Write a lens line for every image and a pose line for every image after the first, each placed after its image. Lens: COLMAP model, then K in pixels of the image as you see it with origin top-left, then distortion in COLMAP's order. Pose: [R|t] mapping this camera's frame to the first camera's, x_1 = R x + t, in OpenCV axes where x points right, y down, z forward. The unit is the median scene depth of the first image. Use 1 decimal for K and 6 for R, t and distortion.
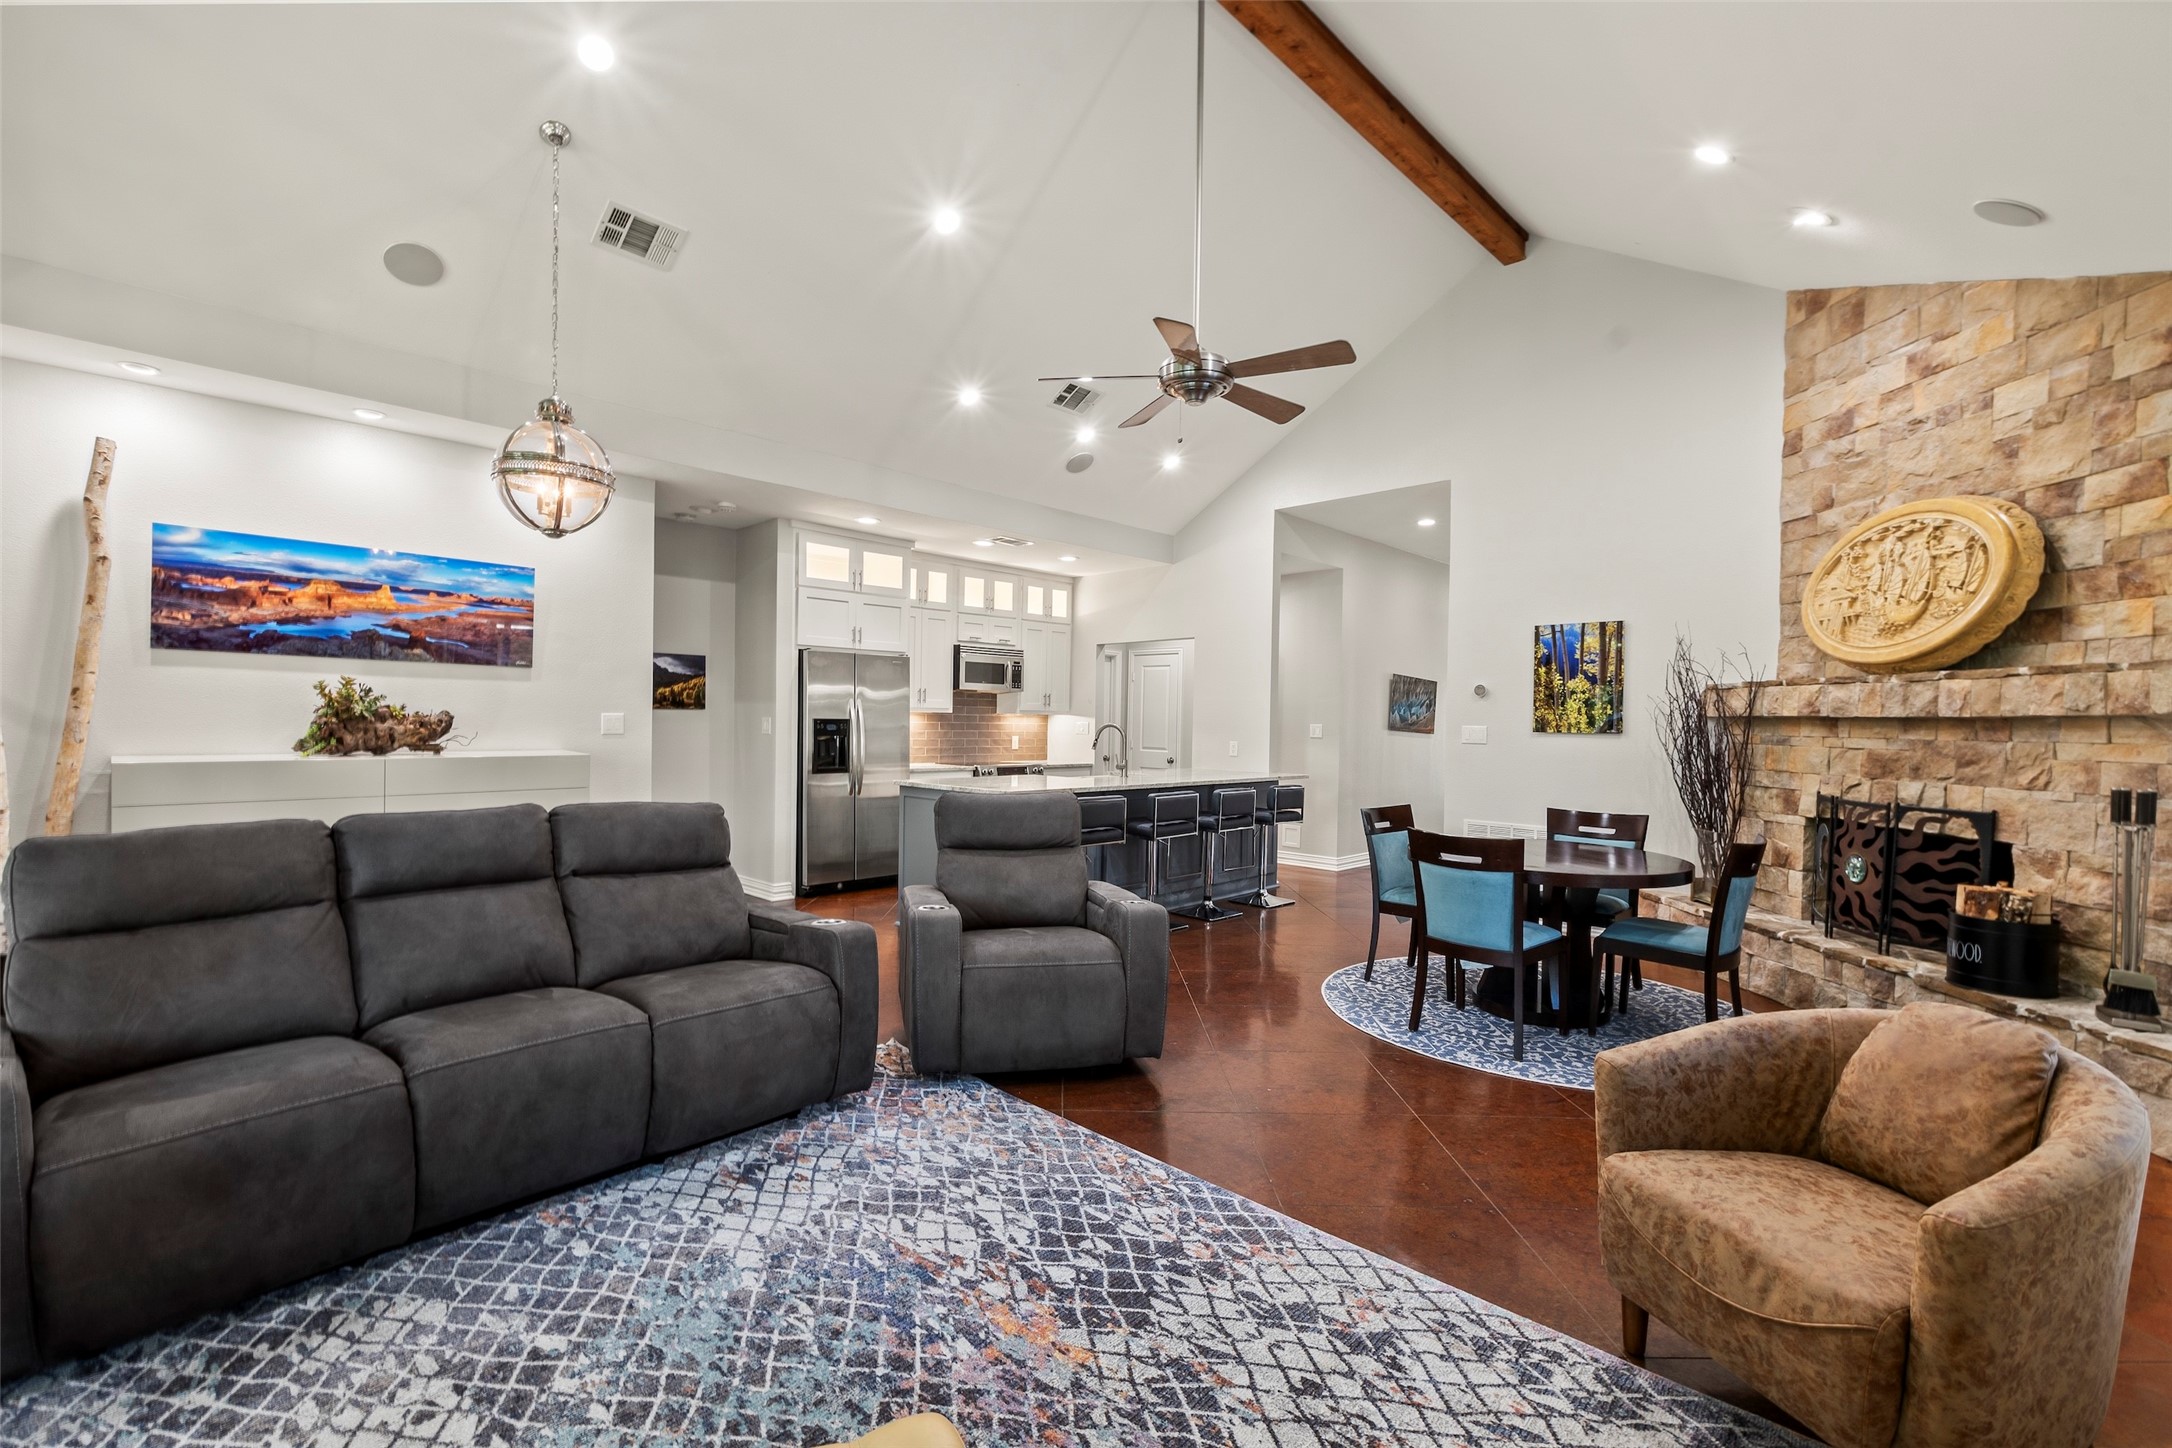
lens RADIAL K [[982.4, 0, 1051.7], [0, 982.4, 726.2], [0, 0, 1]] dist [0.003170, -0.001181]
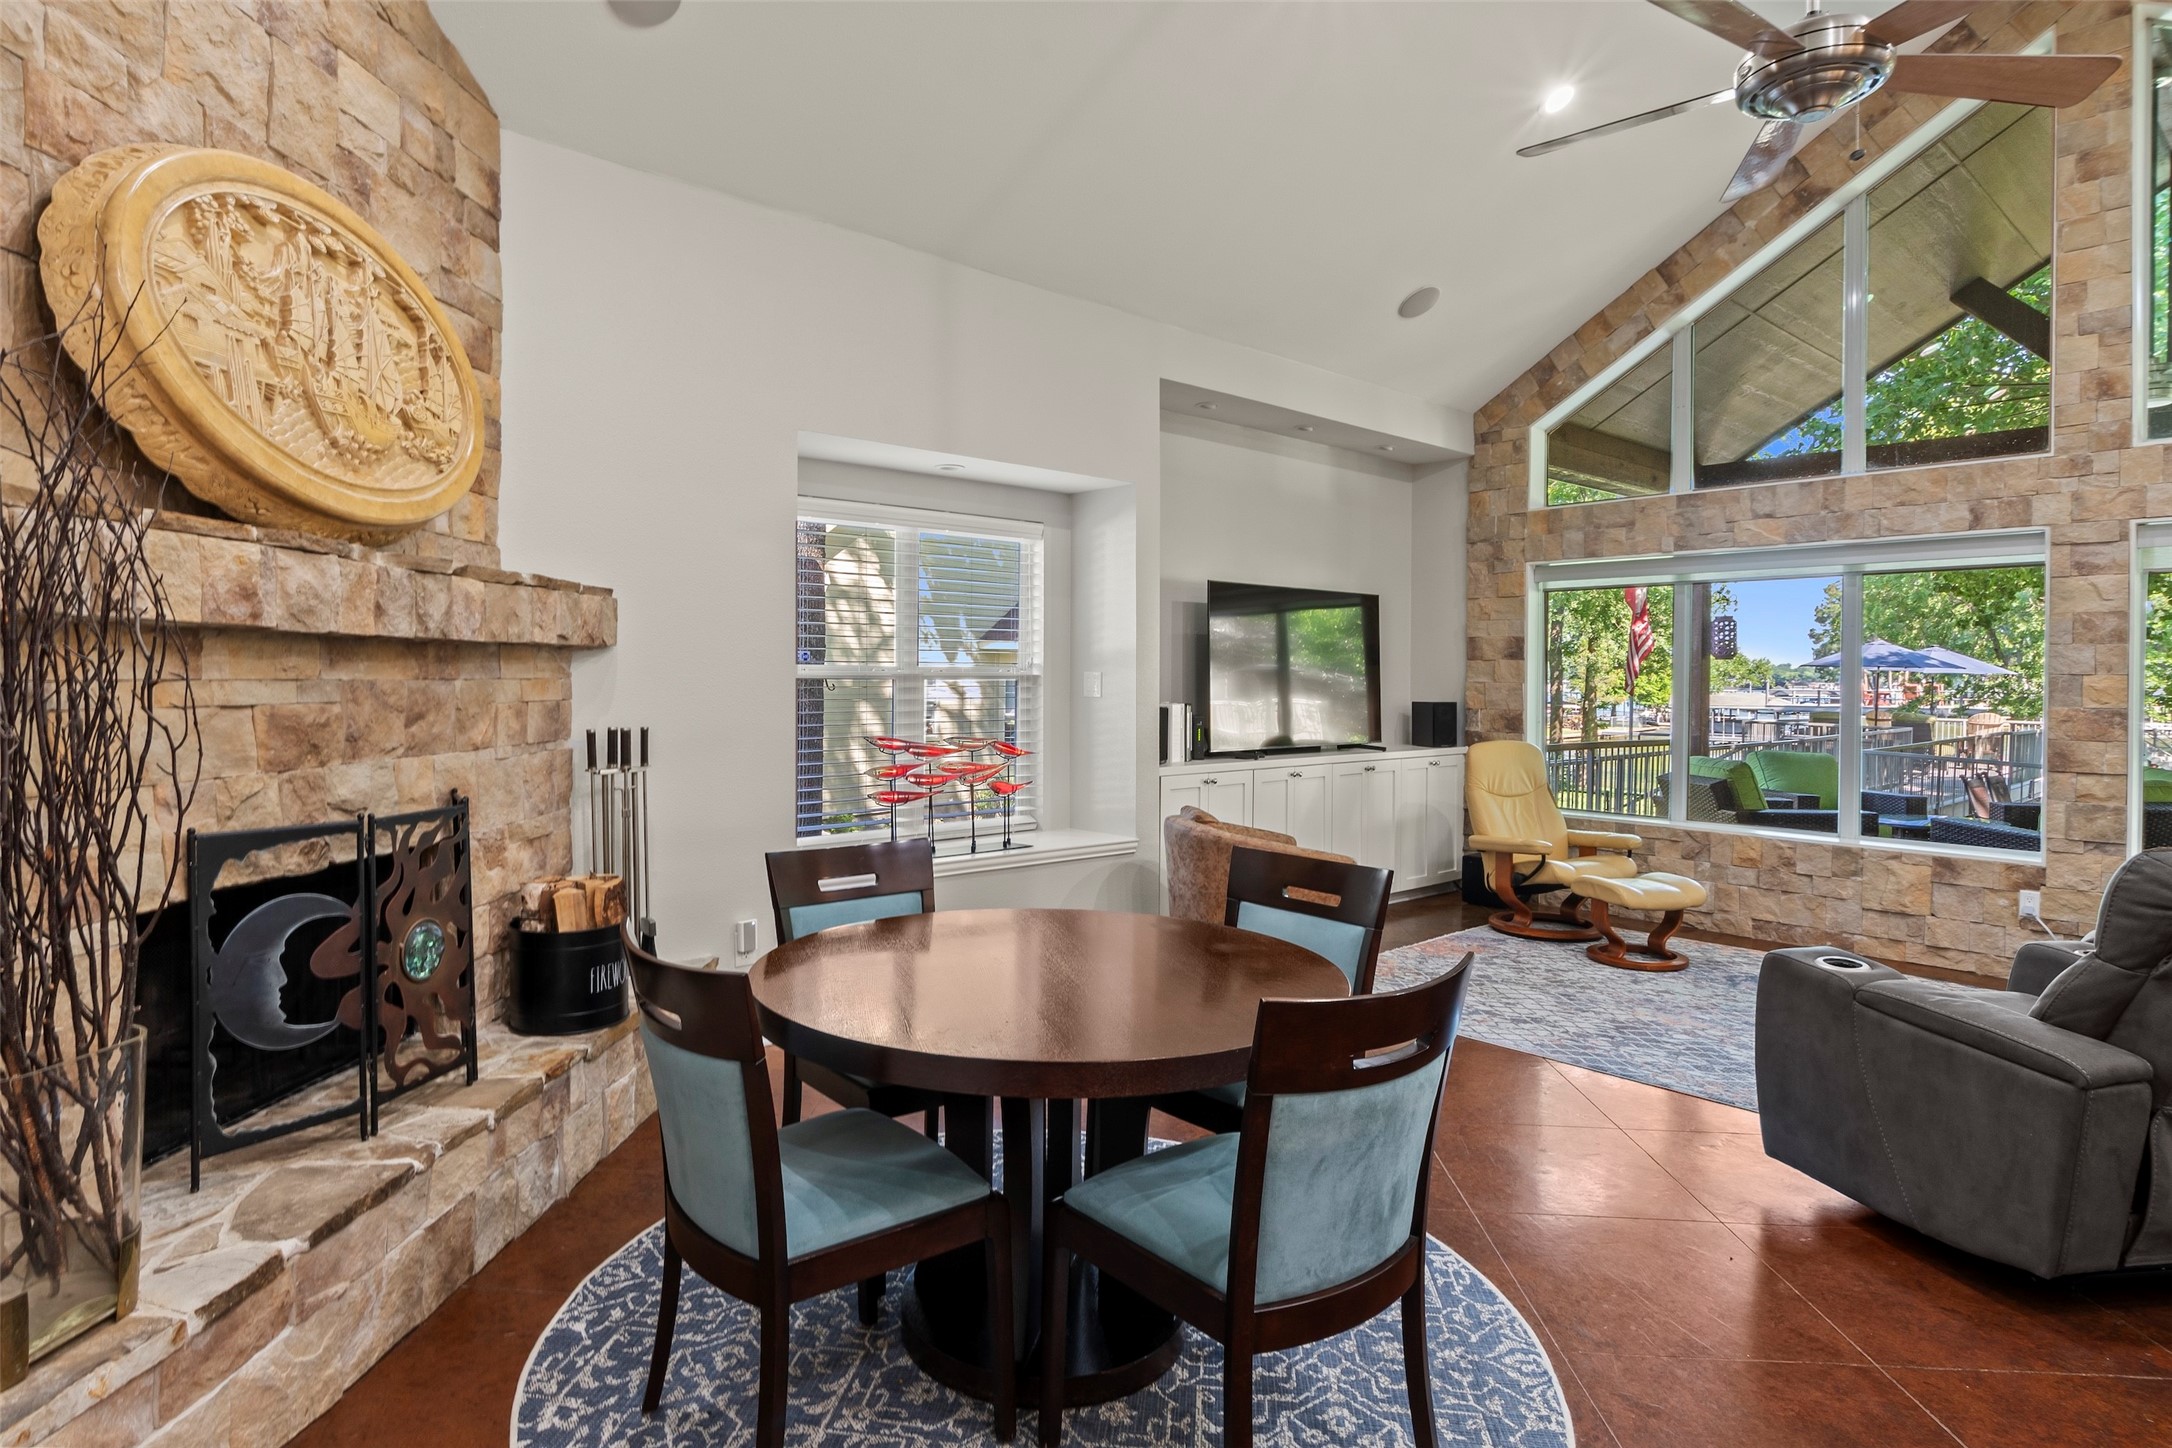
lens RADIAL K [[1173.7, 0, 1010.6], [0, 1173.7, 683.9], [0, 0, 1]] dist [-0.007590, -0.000305]
pose [[-0.995288, -0.027848, 0.092878, 0.449231], [-0.026395, 0.999510, 0.016838, -0.003381], [-0.093302, 0.014307, -0.995535, 1.445545]]
